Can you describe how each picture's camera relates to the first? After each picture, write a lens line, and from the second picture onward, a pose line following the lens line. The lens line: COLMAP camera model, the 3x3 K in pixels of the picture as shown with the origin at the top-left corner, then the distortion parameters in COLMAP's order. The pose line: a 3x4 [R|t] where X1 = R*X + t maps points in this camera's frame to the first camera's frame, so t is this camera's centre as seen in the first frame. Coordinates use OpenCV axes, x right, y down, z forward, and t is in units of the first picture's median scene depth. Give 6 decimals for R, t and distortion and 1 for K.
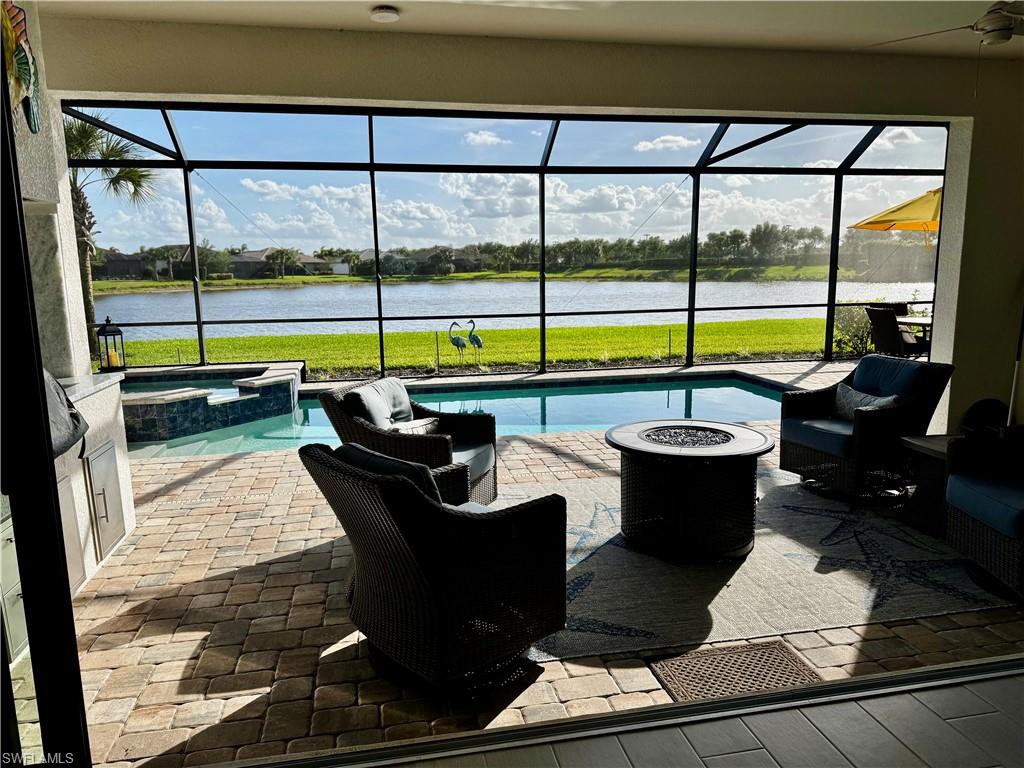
lens RADIAL K [[723.3, 0, 513.8], [0, 723.3, 391.9], [0, 0, 1]] dist [0.039064, -0.054102]
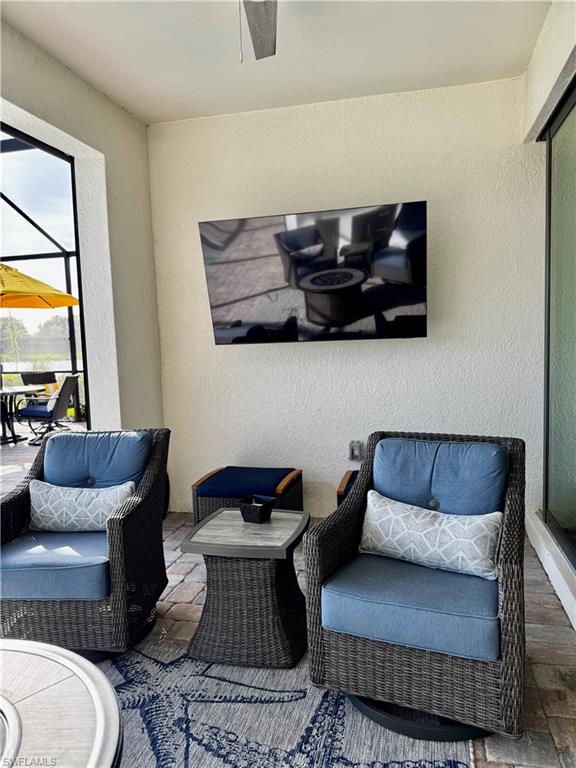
lens RADIAL K [[542.4, 0, 287.9], [0, 542.4, 382.7], [0, 0, 1]] dist [0.039064, -0.054102]
pose [[0.433172, -0.079300, 0.897816, 0.121320], [0.187485, 0.982261, -0.003698, -0.066154], [-0.881596, 0.169929, 0.440355, 0.656317]]
